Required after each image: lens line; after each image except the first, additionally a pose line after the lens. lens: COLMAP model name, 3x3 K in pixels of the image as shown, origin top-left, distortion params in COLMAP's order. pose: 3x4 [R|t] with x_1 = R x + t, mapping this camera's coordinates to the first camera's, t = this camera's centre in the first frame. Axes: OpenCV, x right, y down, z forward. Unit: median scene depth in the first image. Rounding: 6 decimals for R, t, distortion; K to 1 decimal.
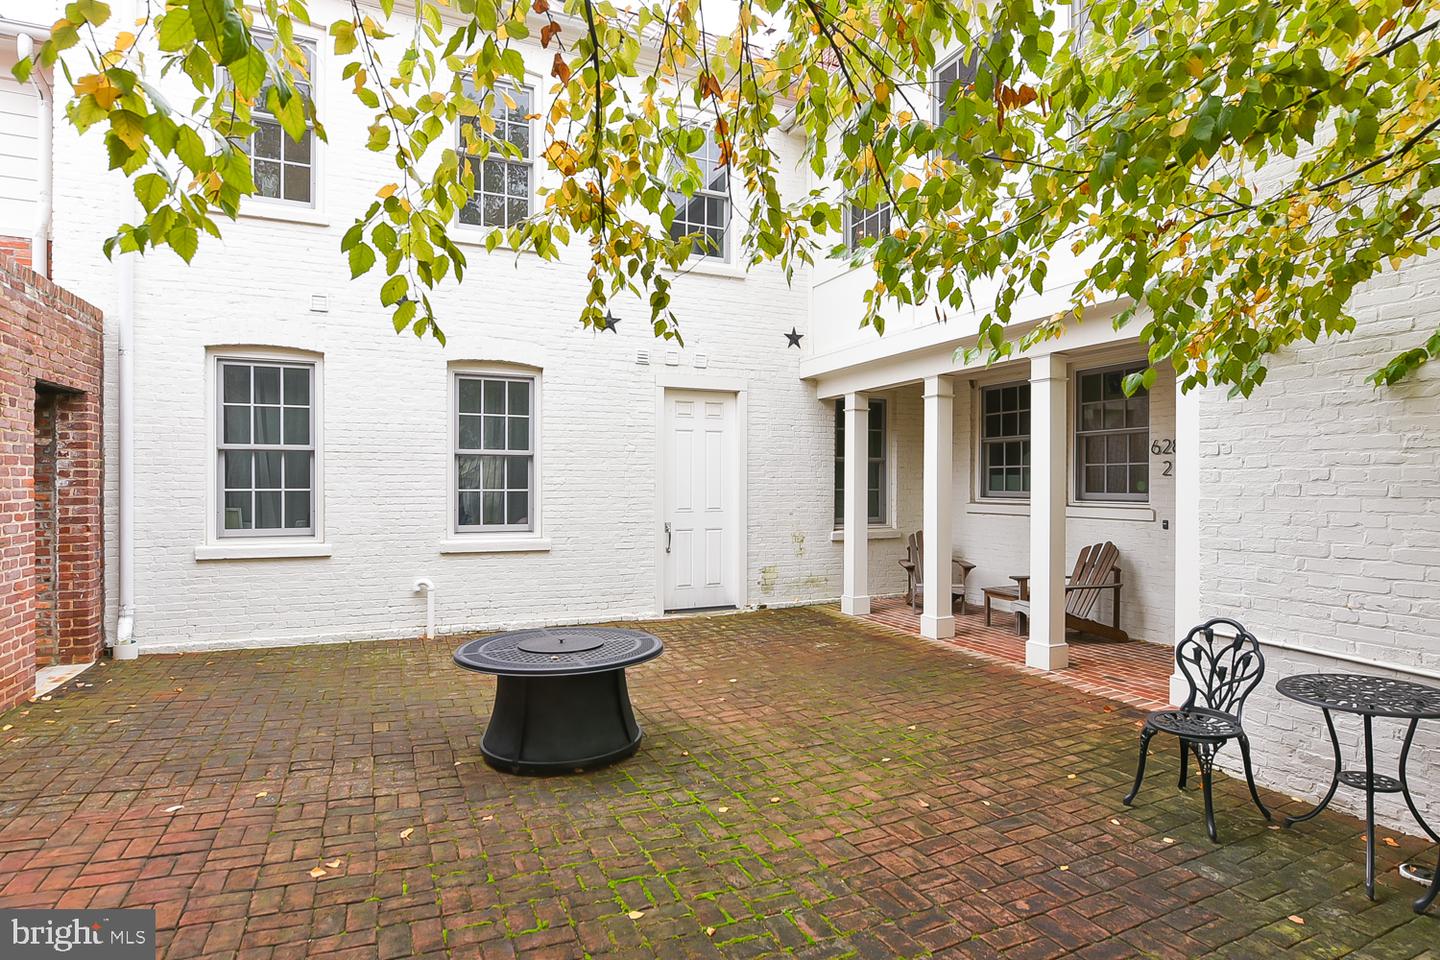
lens RADIAL K [[783.4, 0, 719.3], [0, 783.4, 485.2], [0, 0, 1]] dist [-0.009740, 0.000029]
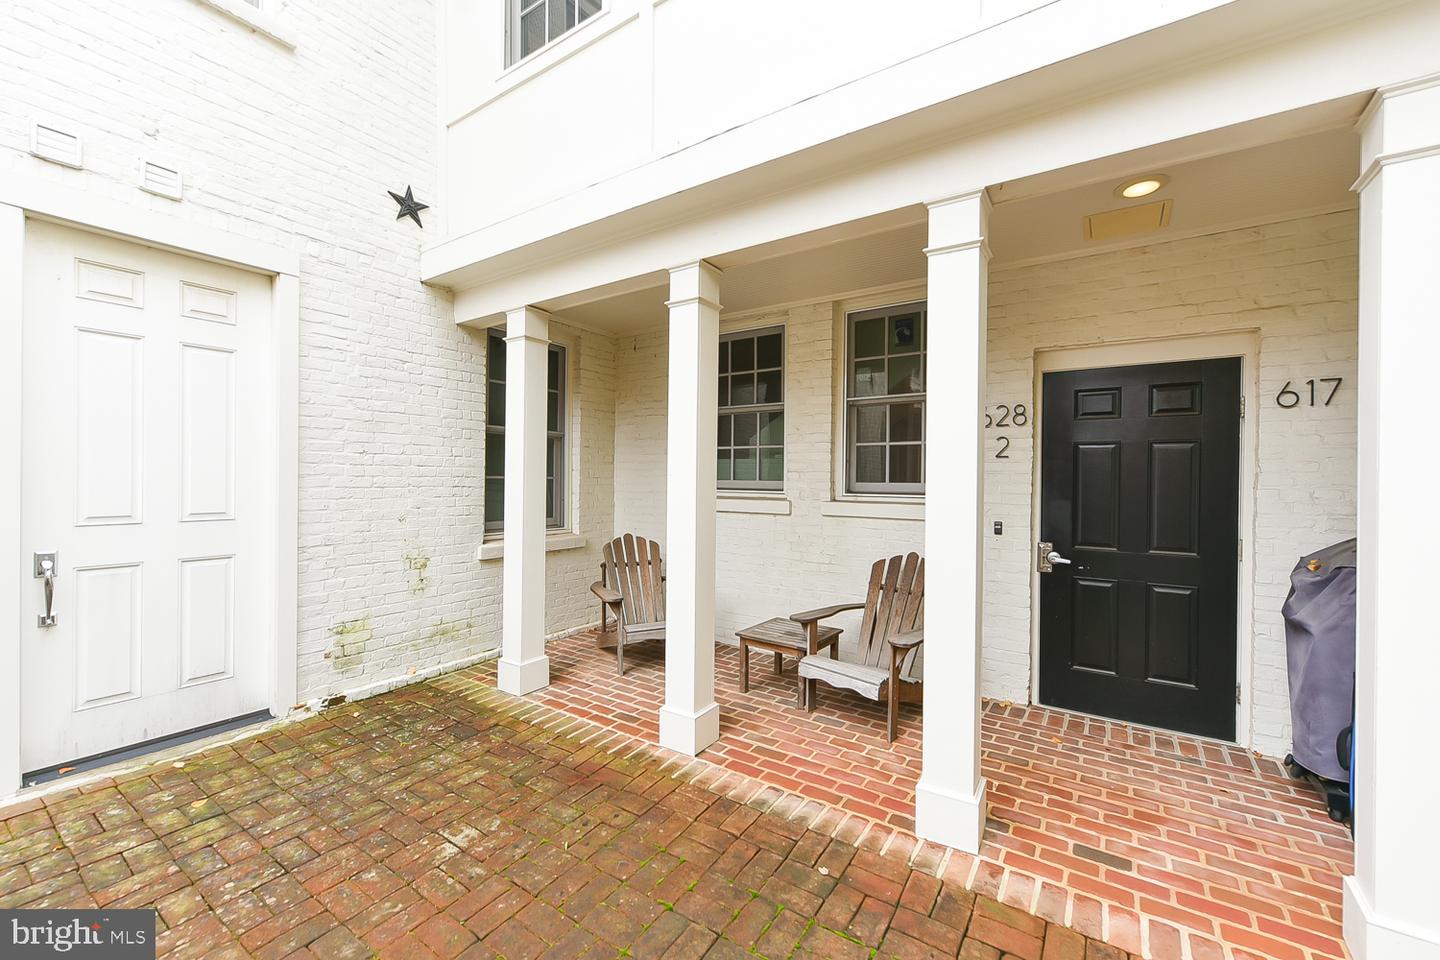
lens RADIAL K [[569.0, 0, 728.9], [0, 569.0, 482.3], [0, 0, 1]] dist [0.002366, -0.000132]
pose [[0.847302, 0.003924, 0.531098, 0.074684], [-0.007290, 0.999964, 0.004241, 0.006936], [-0.531062, -0.007465, 0.847300, 0.540825]]
